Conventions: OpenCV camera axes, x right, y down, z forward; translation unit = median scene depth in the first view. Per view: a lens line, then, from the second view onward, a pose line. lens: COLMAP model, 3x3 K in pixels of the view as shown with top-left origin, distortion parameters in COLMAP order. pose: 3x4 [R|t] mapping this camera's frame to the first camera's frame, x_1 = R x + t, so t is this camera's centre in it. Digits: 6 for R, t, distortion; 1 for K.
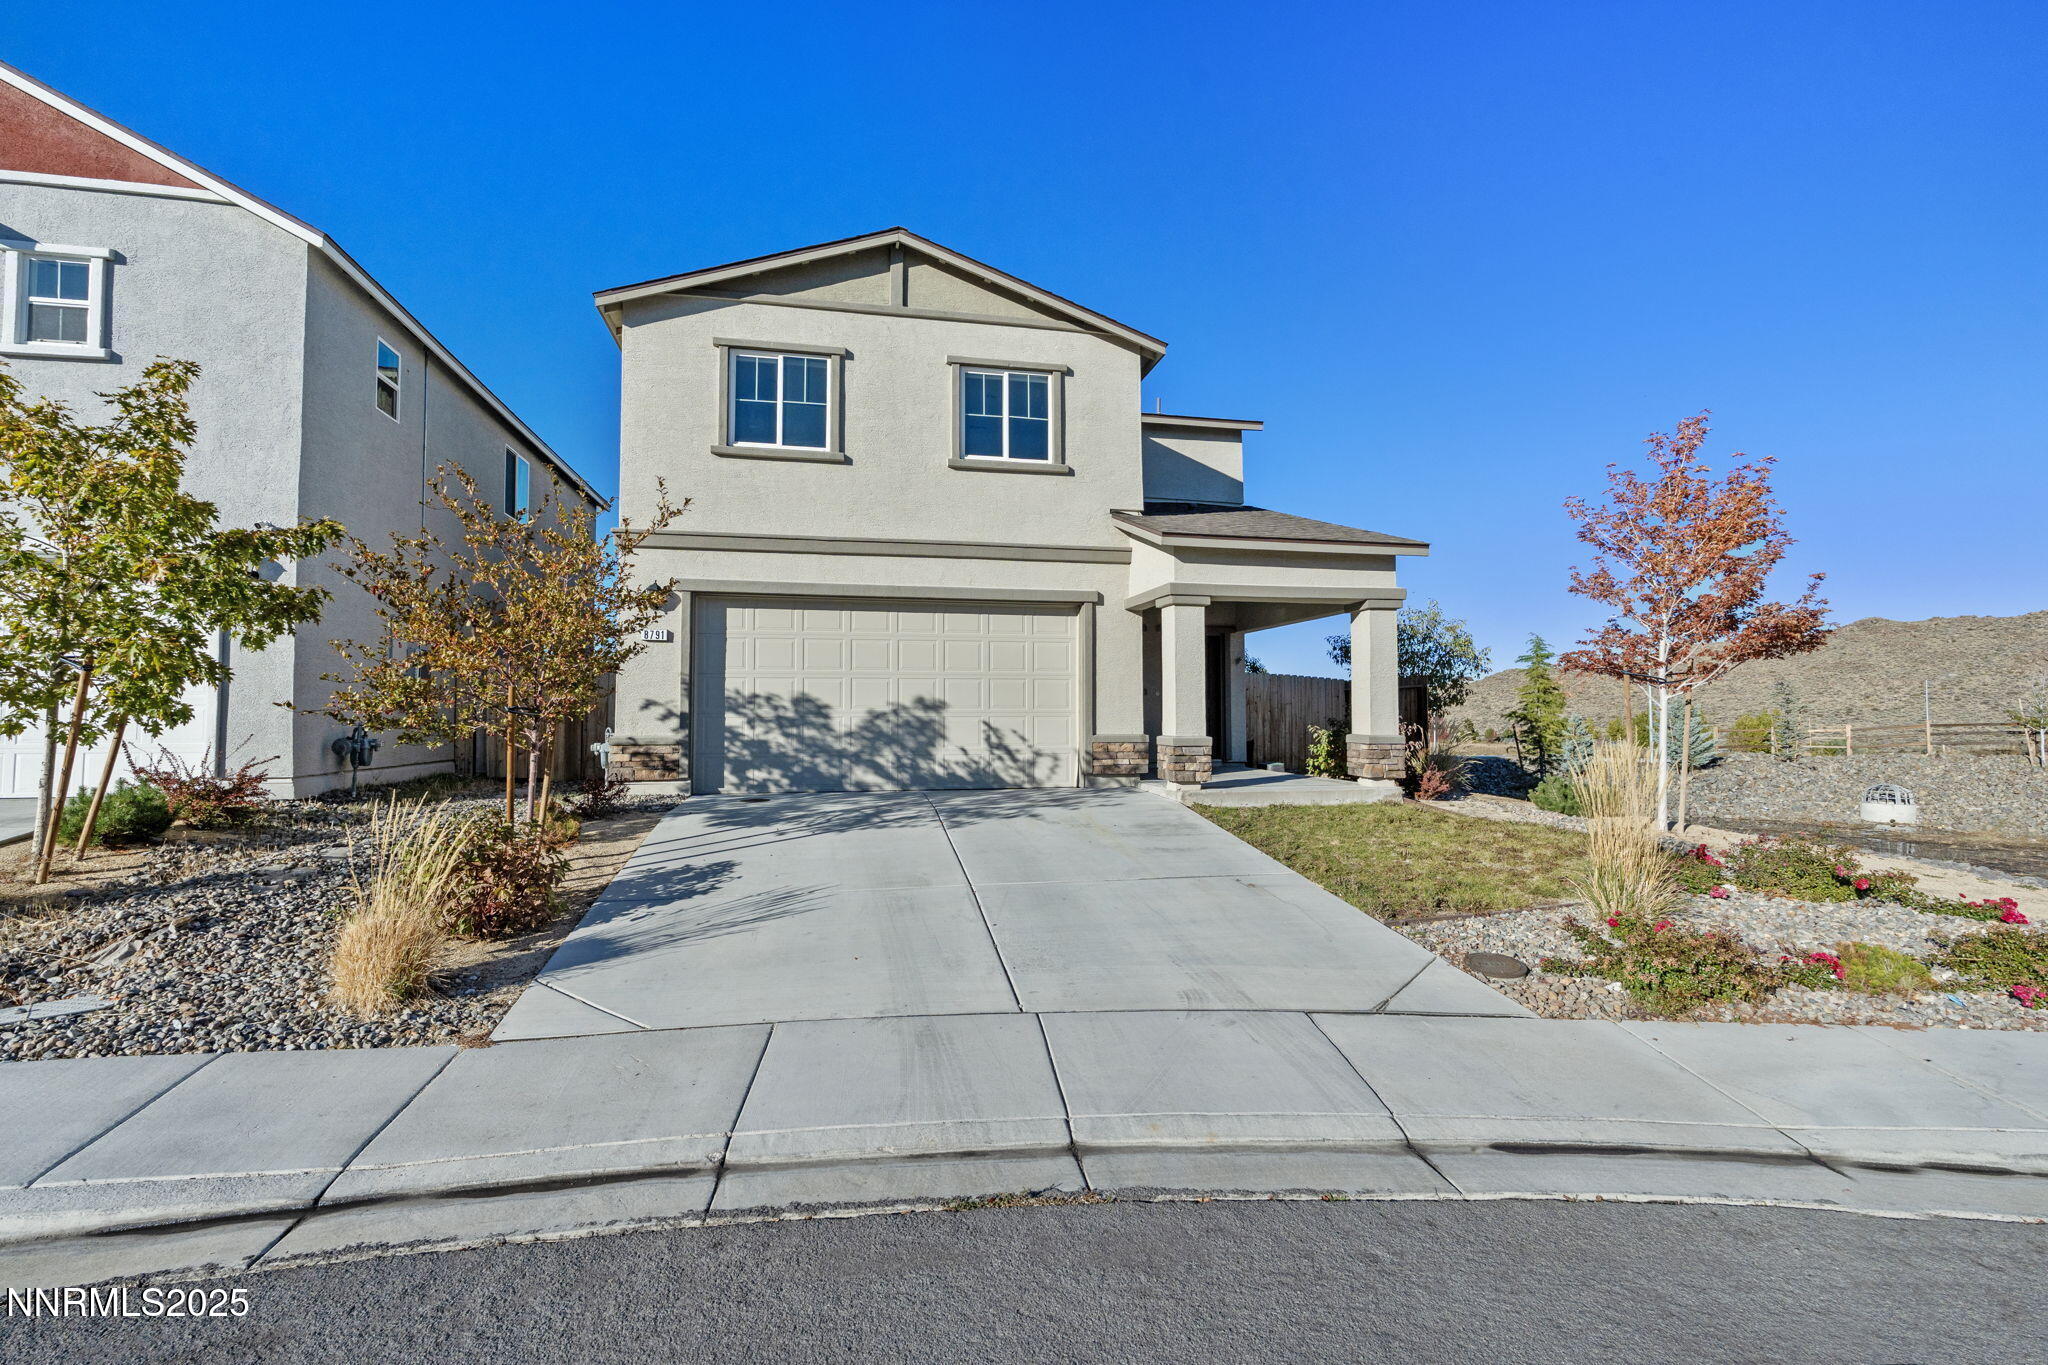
lens RADIAL K [[914.0, 0, 1029.0], [0, 914.0, 686.5], [0, 0, 1]] dist [-0.003519, -0.000208]
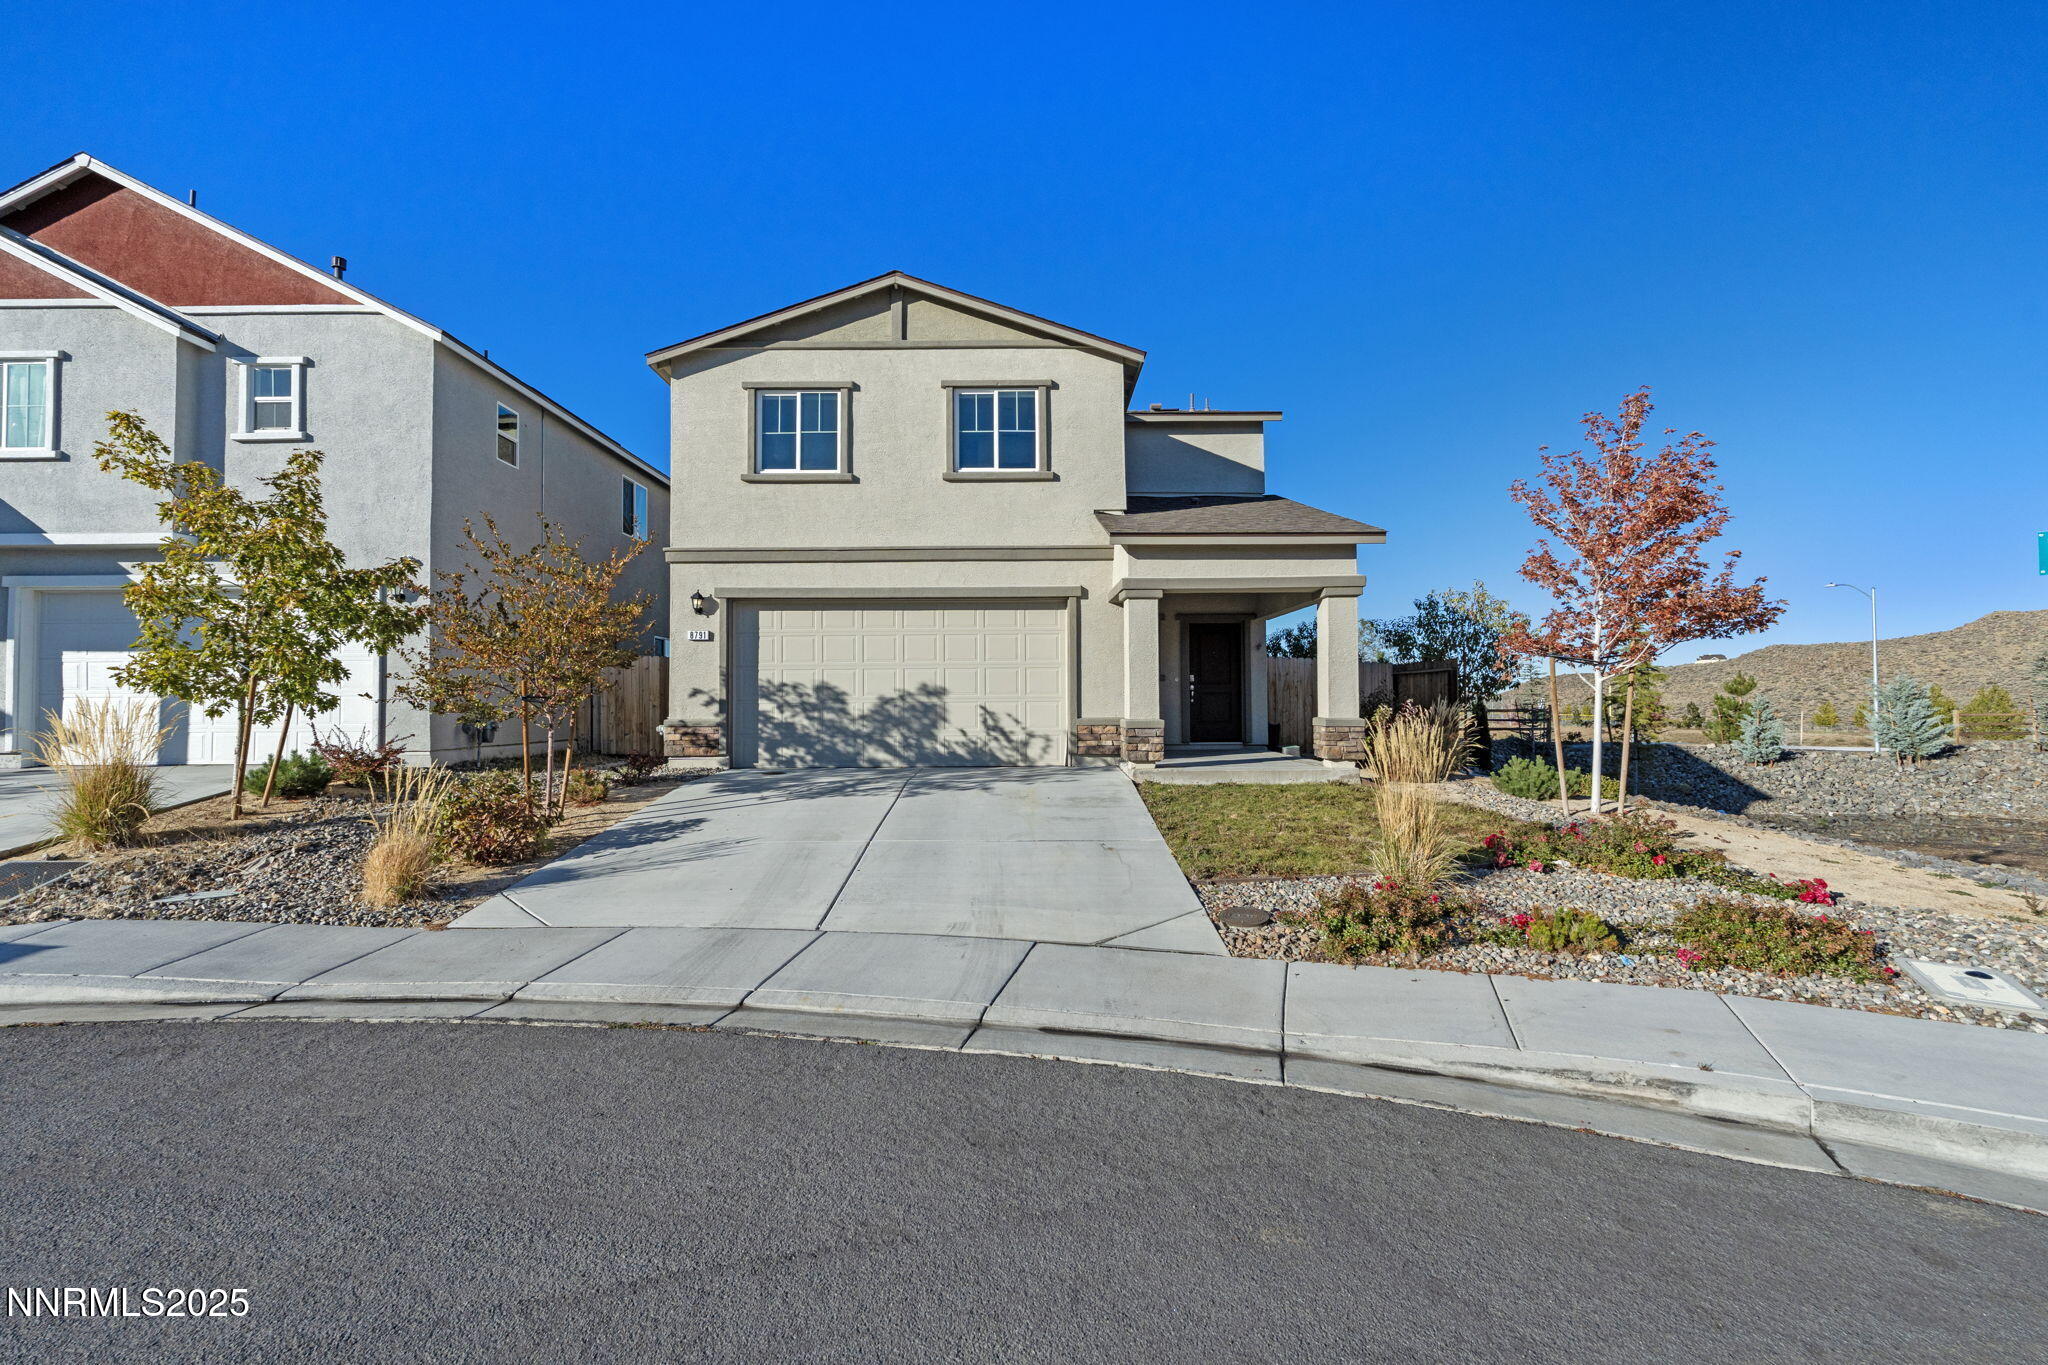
lens RADIAL K [[914.0, 0, 1017.2], [0, 914.0, 687.1], [0, 0, 1]] dist [-0.003519, -0.000208]
pose [[0.978699, -0.007698, -0.205157, 0.246940], [0.011126, 0.999817, 0.015561, -0.002160], [0.205000, -0.017512, 0.978605, -0.092462]]
